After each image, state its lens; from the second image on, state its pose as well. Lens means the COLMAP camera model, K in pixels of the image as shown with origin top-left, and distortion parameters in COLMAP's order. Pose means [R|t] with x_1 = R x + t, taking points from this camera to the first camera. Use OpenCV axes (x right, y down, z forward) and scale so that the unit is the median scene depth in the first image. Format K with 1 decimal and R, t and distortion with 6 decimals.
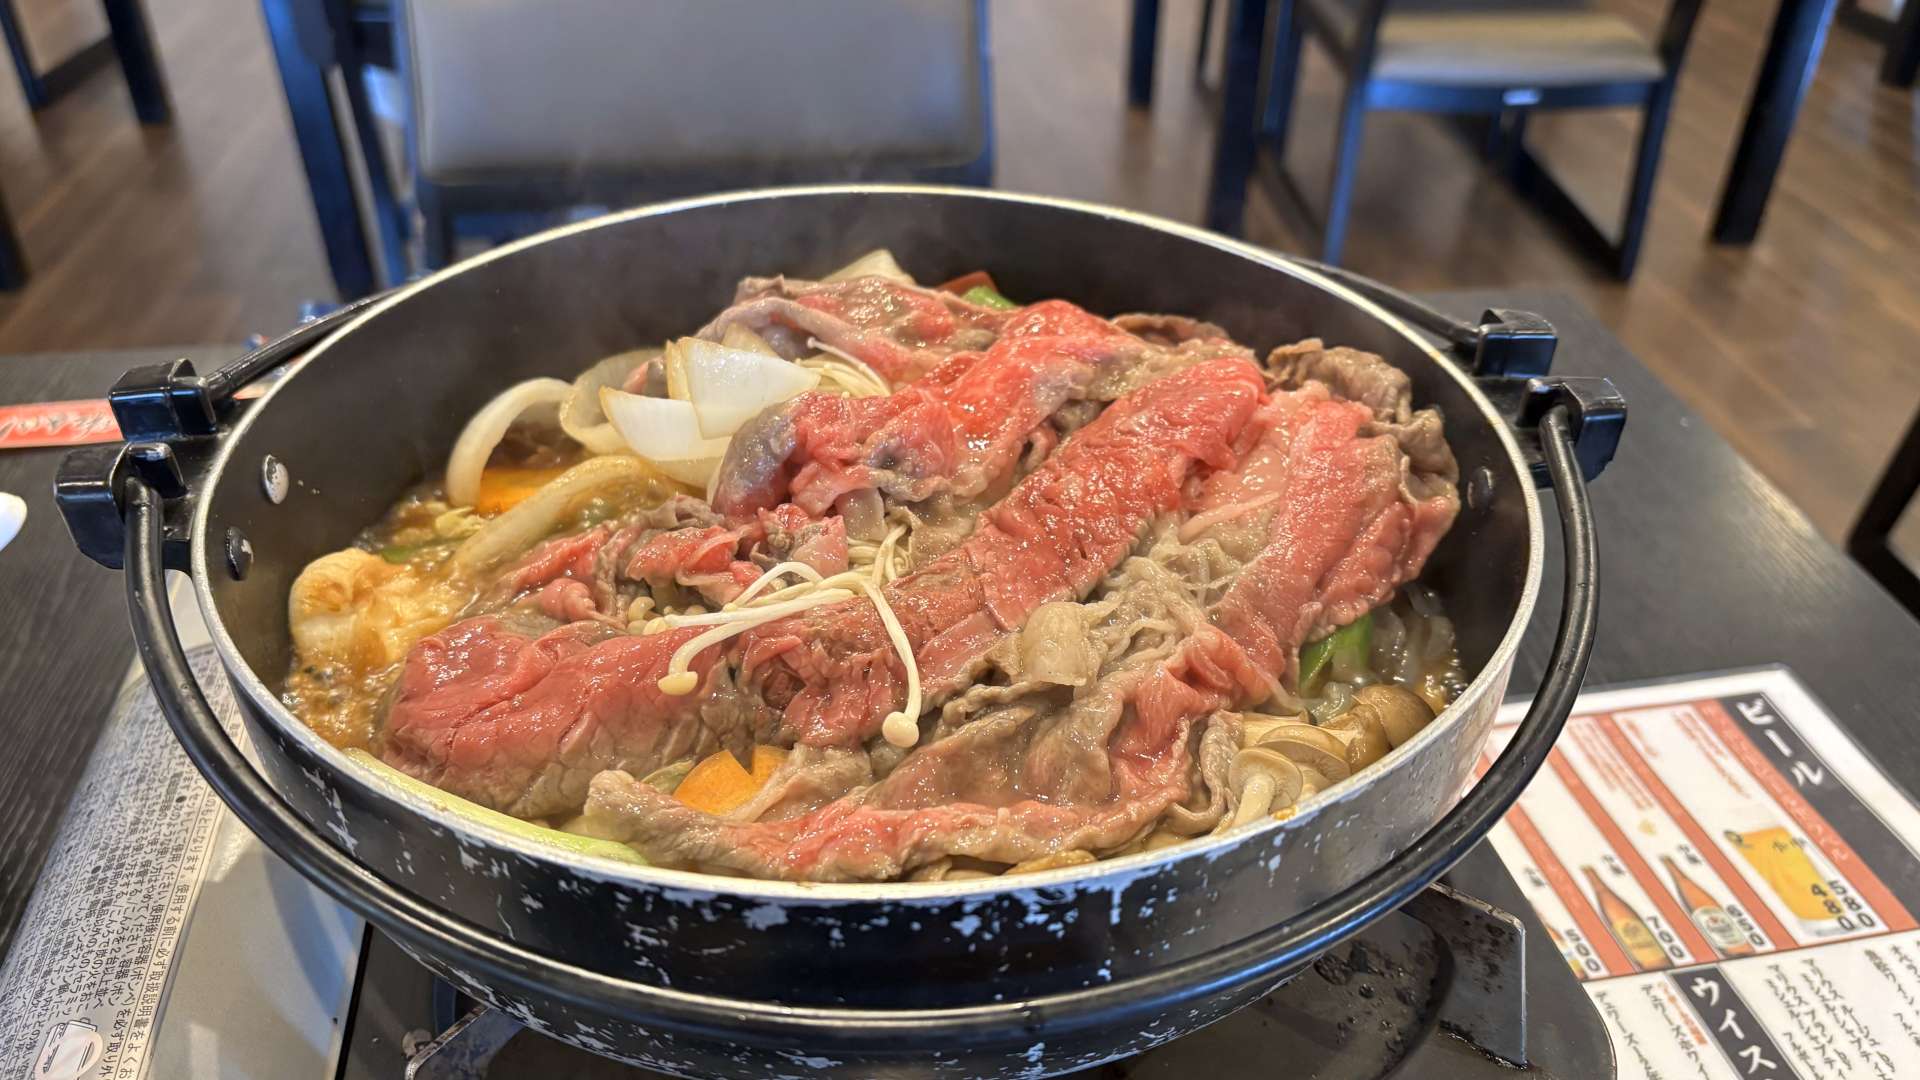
lens RADIAL K [[1416.1, 0, 897.3], [0, 1416.1, 551.5], [0, 0, 1]] dist [0.001915, -0.040815]
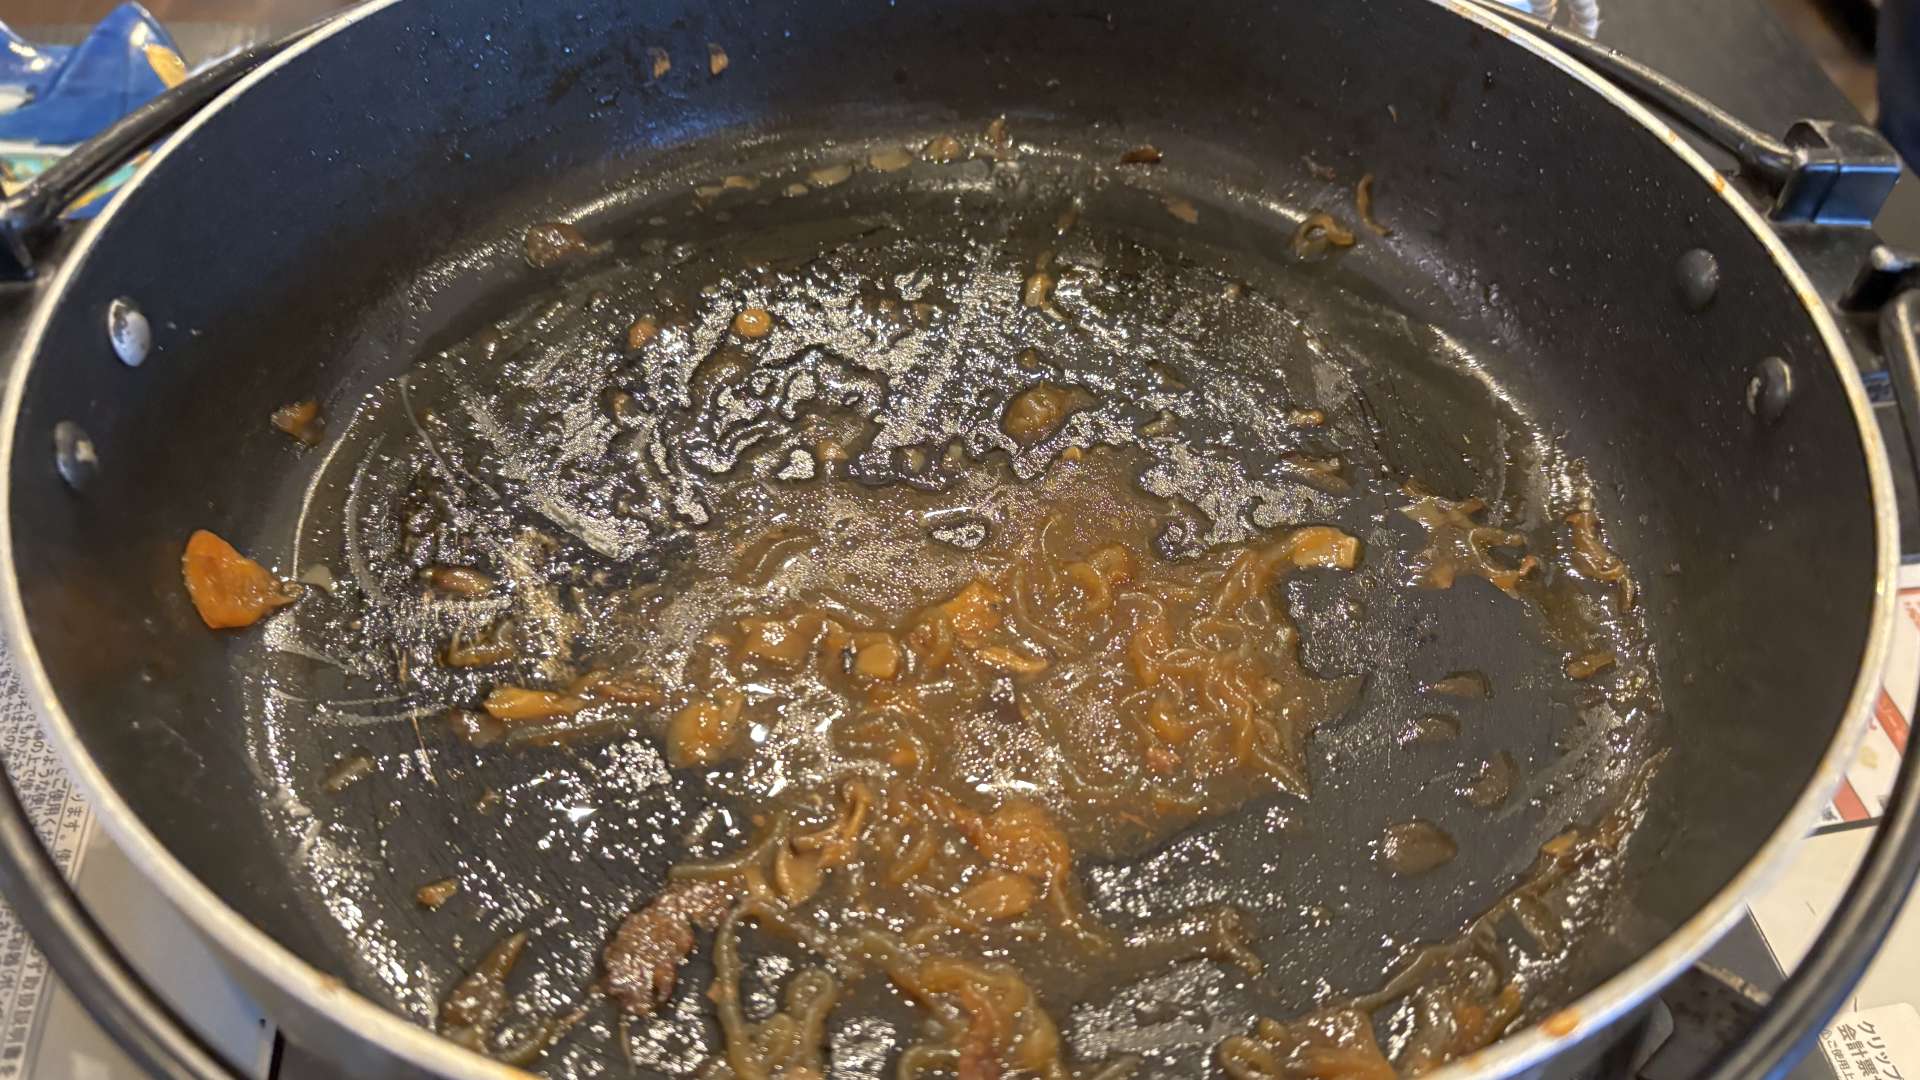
lens RADIAL K [[1416.1, 0, 897.3], [0, 1416.1, 551.5], [0, 0, 1]] dist [0.001915, -0.040815]
pose [[0.999618, 0.027259, -0.004616, -0.036413], [-0.025388, 0.971163, 0.237062, -0.127077], [0.010945, -0.236854, 0.971483, 0.272317]]
